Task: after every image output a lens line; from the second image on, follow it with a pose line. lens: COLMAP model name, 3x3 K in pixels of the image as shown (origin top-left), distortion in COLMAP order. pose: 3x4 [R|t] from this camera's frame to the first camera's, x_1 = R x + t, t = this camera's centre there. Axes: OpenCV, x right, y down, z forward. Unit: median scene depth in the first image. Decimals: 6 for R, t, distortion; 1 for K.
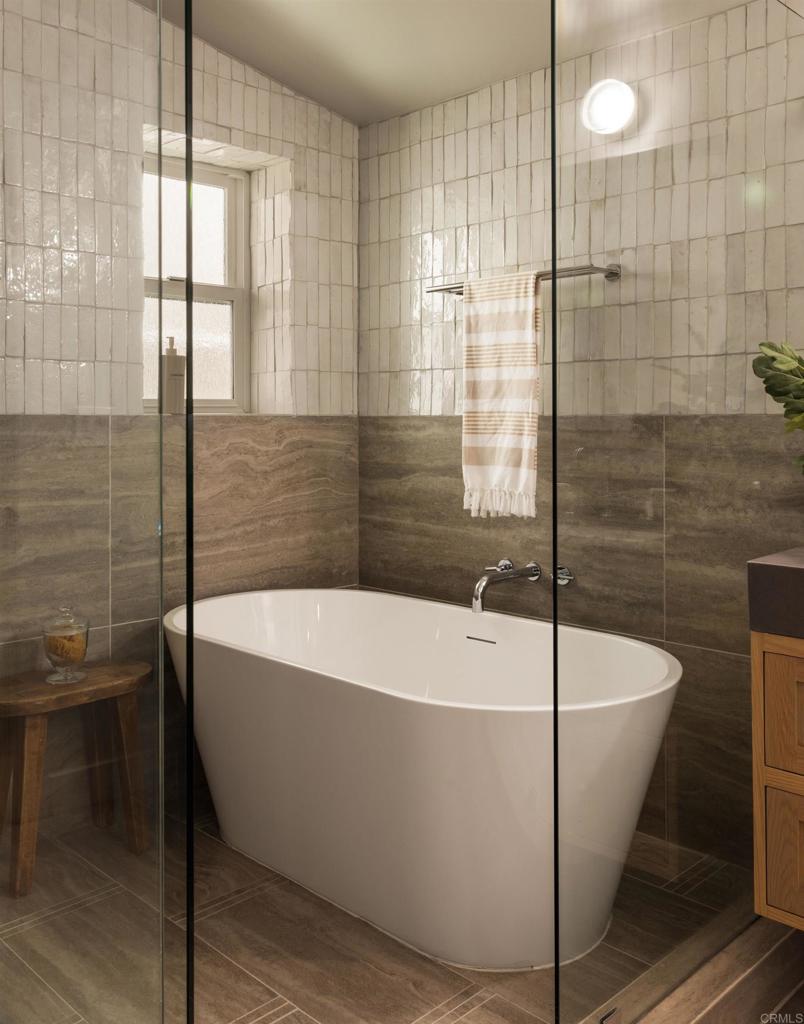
lens RADIAL K [[962.8, 0, 408.5], [0, 962.8, 416.3], [0, 0, 1]] dist [0.011246, 0.000000]
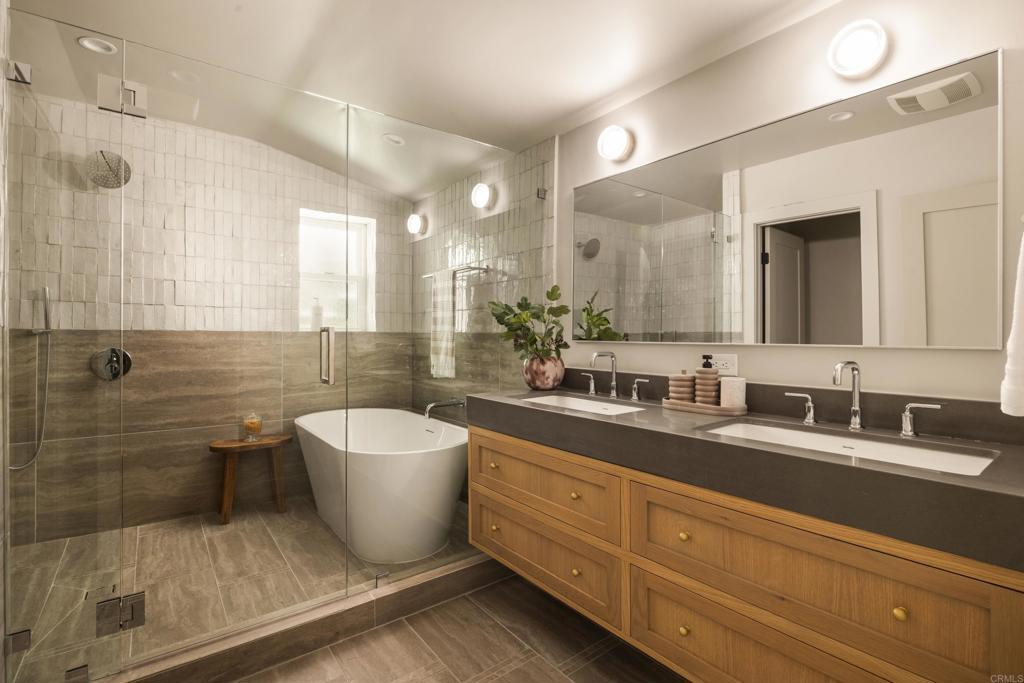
lens RADIAL K [[476.7, 0, 514.0], [0, 476.7, 339.3], [0, 0, 1]] dist [-0.016729, 0.000353]
pose [[0.992087, 0.007908, -0.125303, 0.406383], [-0.006373, 0.999900, 0.012653, -0.000570], [0.125390, -0.011755, 0.992038, -0.089499]]
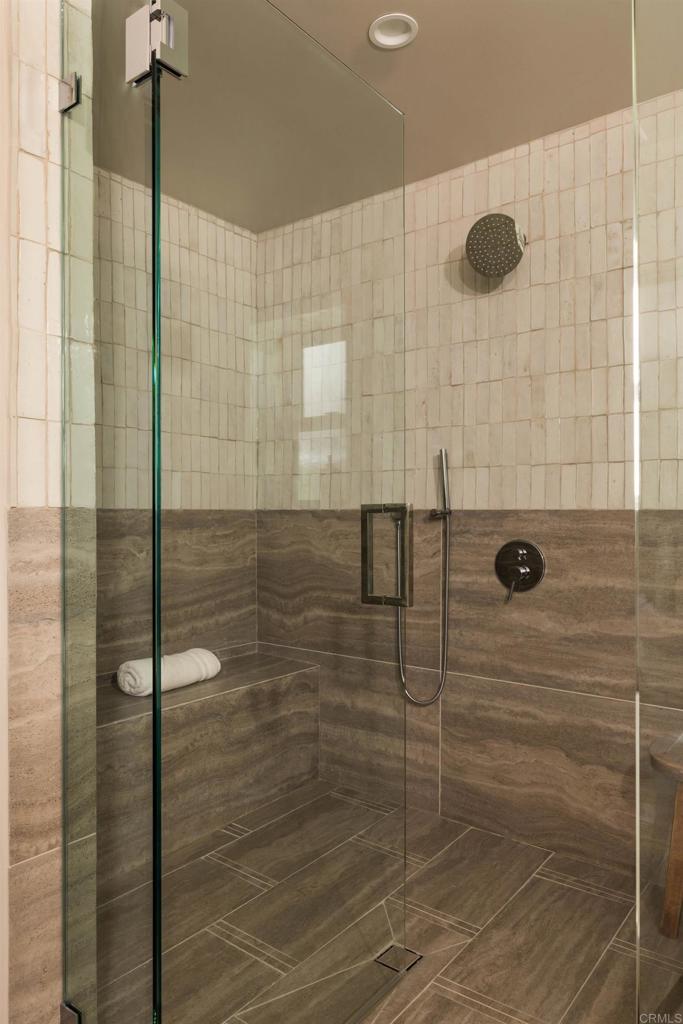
lens RADIAL K [[697.8, 0, 343.0], [0, 697.8, 512.9], [0, 0, 1]] dist [-0.005950, -0.003813]
pose [[0.134470, 0.000387, -0.990918, 0.305239], [0.004405, 0.999990, 0.000988, -0.000575], [0.990908, -0.004498, 0.134467, 0.390826]]
